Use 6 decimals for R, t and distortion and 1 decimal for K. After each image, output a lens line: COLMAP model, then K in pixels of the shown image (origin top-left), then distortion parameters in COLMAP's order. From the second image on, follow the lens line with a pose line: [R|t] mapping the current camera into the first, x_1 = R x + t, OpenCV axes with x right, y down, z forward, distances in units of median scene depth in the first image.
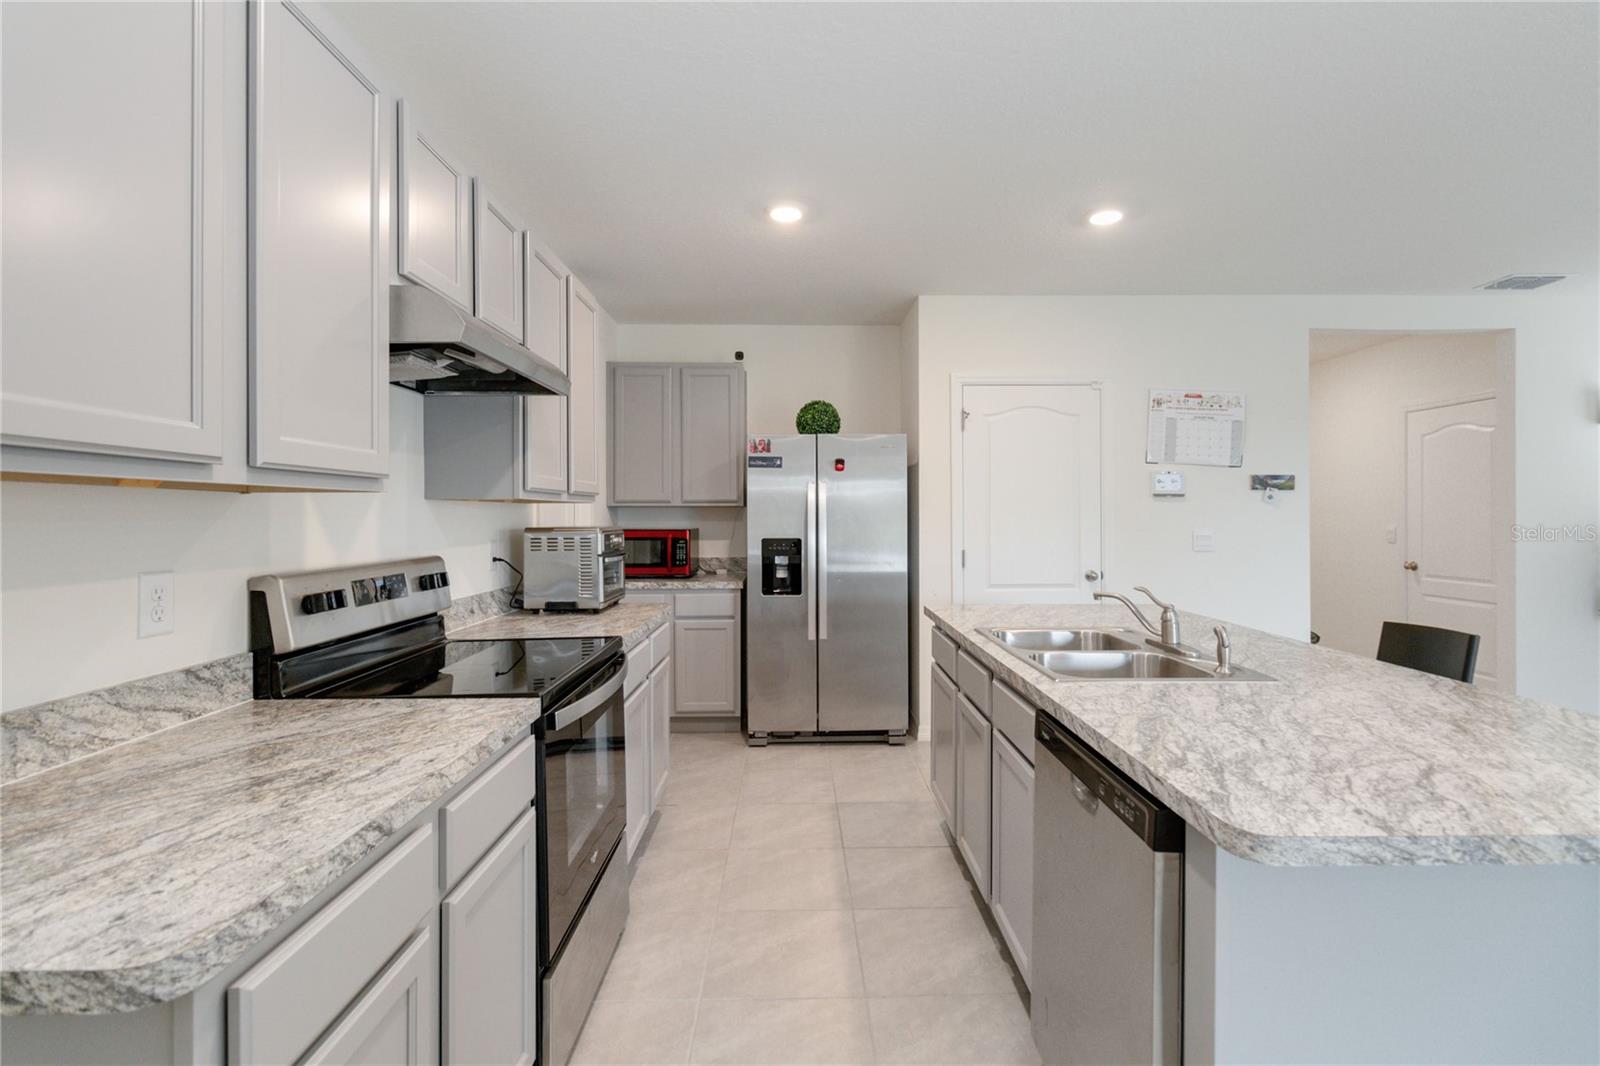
lens RADIAL K [[738.9, 0, 804.9], [0, 738.9, 505.0], [0, 0, 1]] dist [-0.000483, 0.000306]
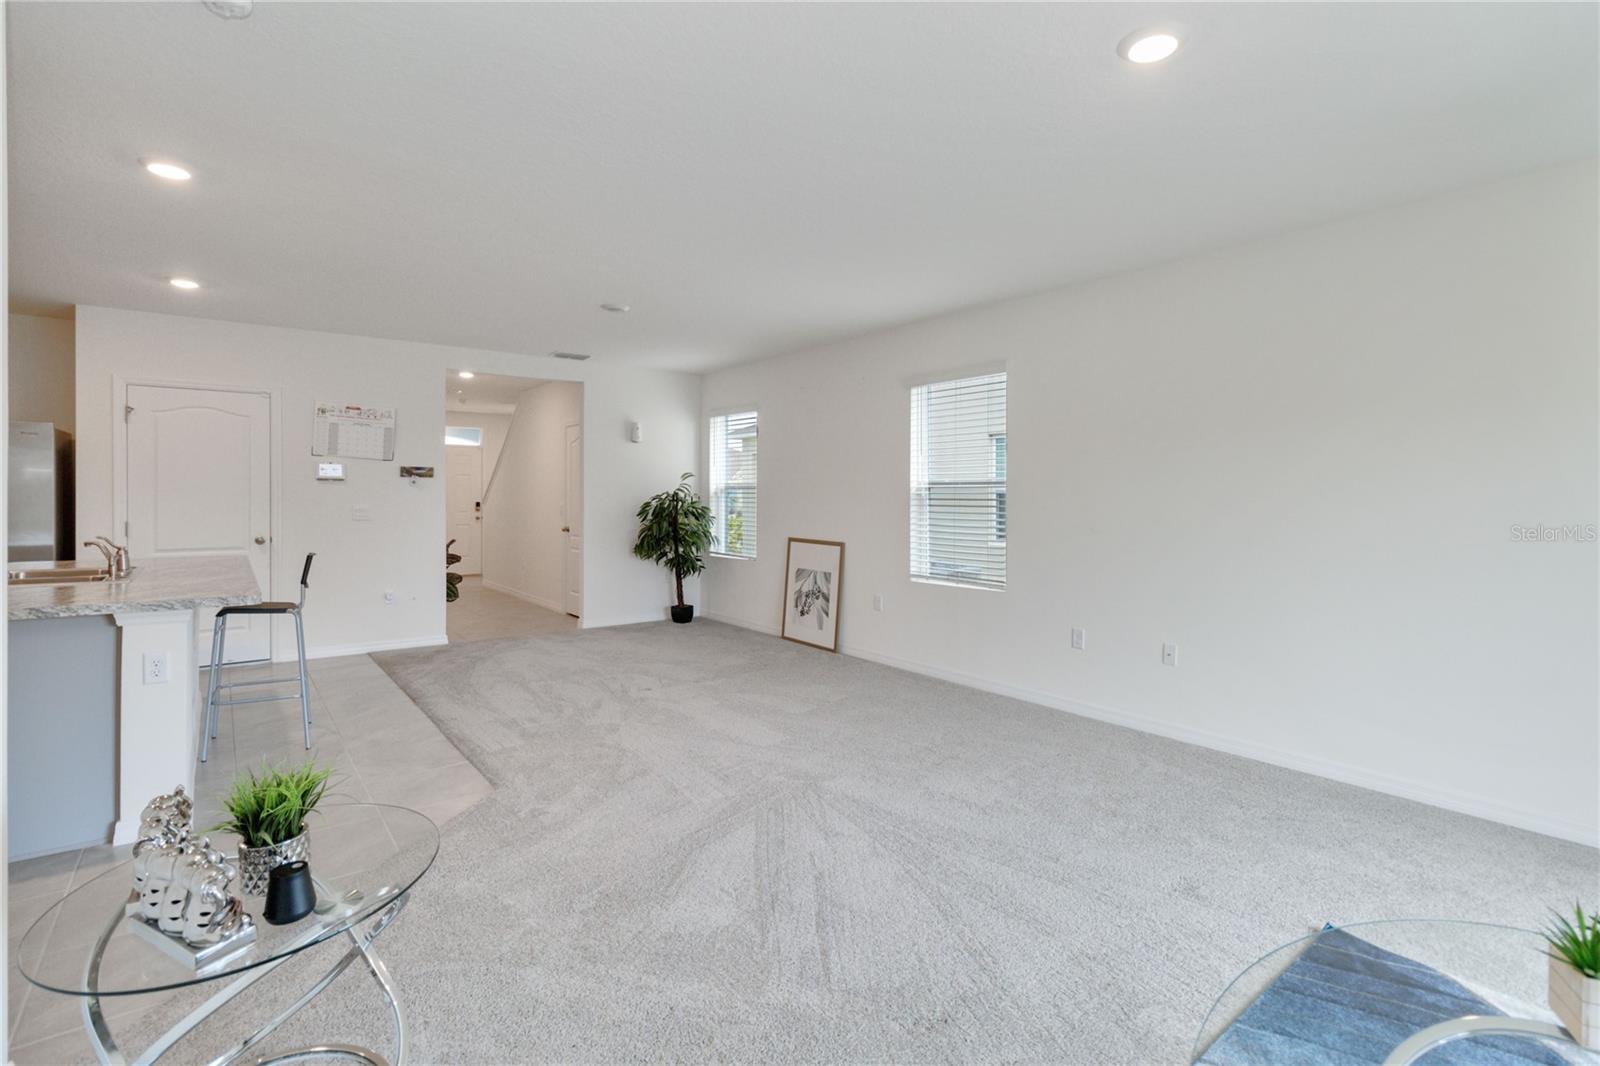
lens RADIAL K [[738.9, 0, 806.5], [0, 738.9, 497.4], [0, 0, 1]] dist [-0.000483, 0.000306]
pose [[0.793322, 0.003442, 0.608793, 0.503313], [-0.012019, 0.999878, 0.010009, -0.006090], [-0.608684, -0.015257, 0.793266, -0.882494]]
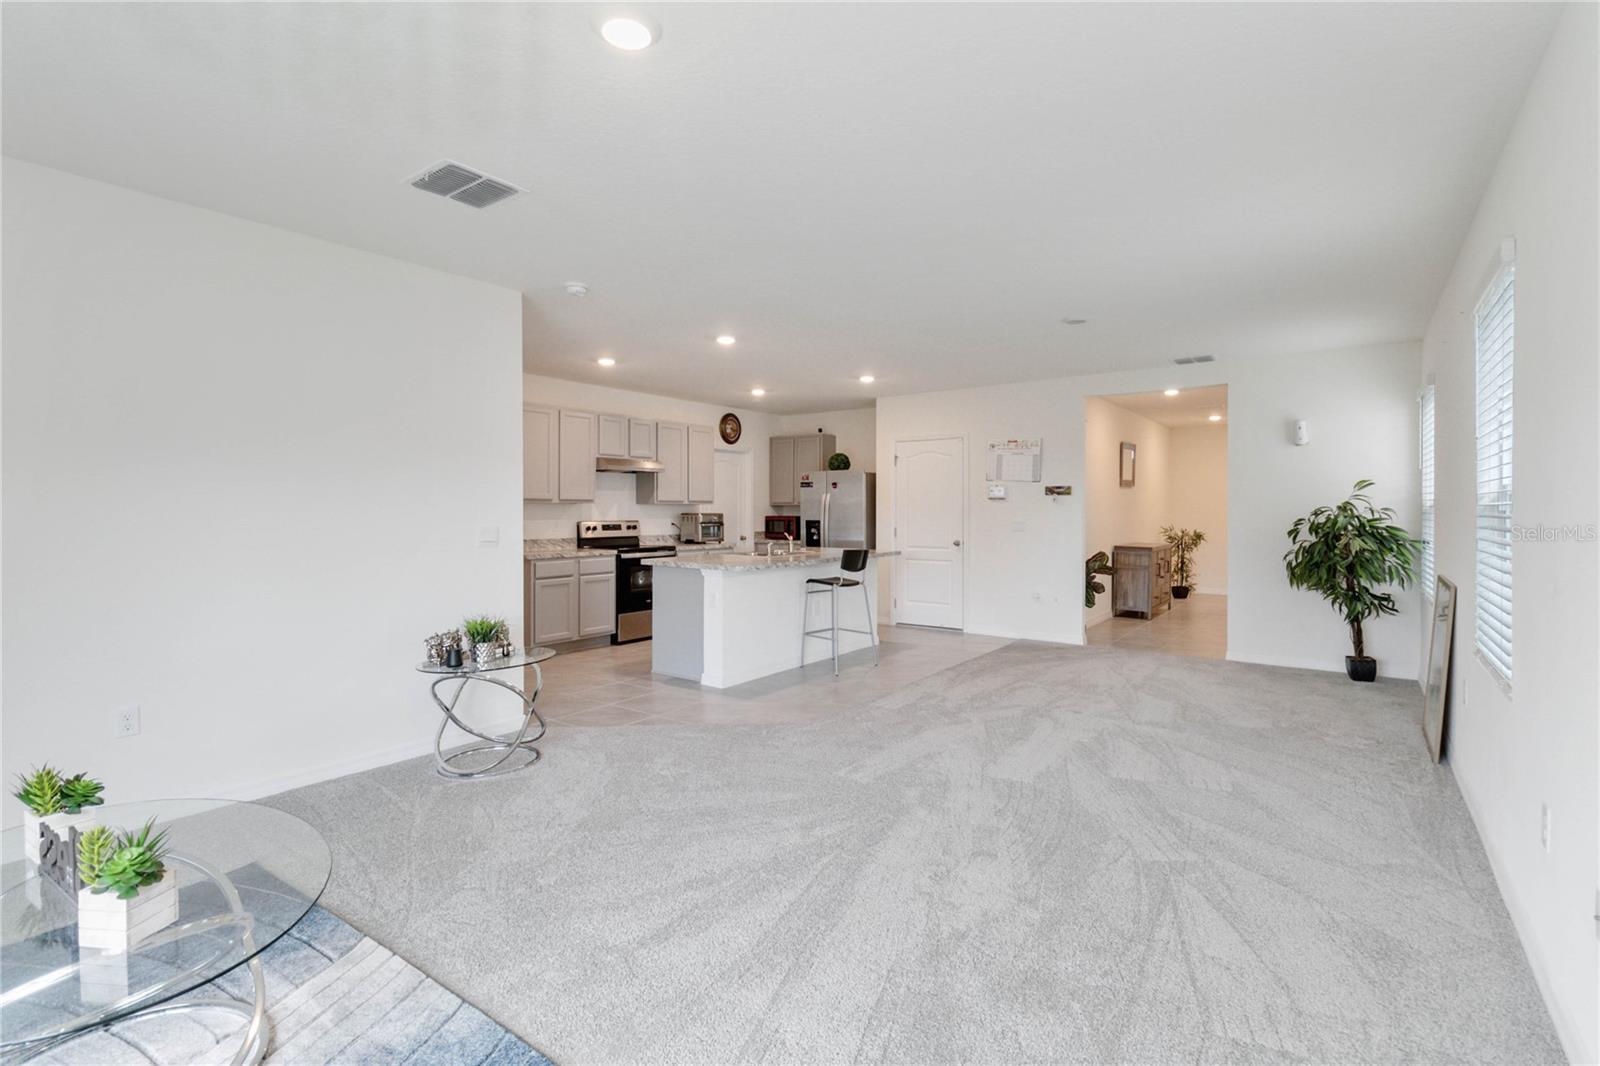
lens RADIAL K [[738.9, 0, 824.2], [0, 738.9, 516.2], [0, 0, 1]] dist [-0.000483, 0.000306]
pose [[0.805579, 0.007149, -0.592445, 1.699882], [0.004818, 0.999815, 0.018616, -0.008557], [0.592468, -0.017851, 0.805396, -0.950084]]
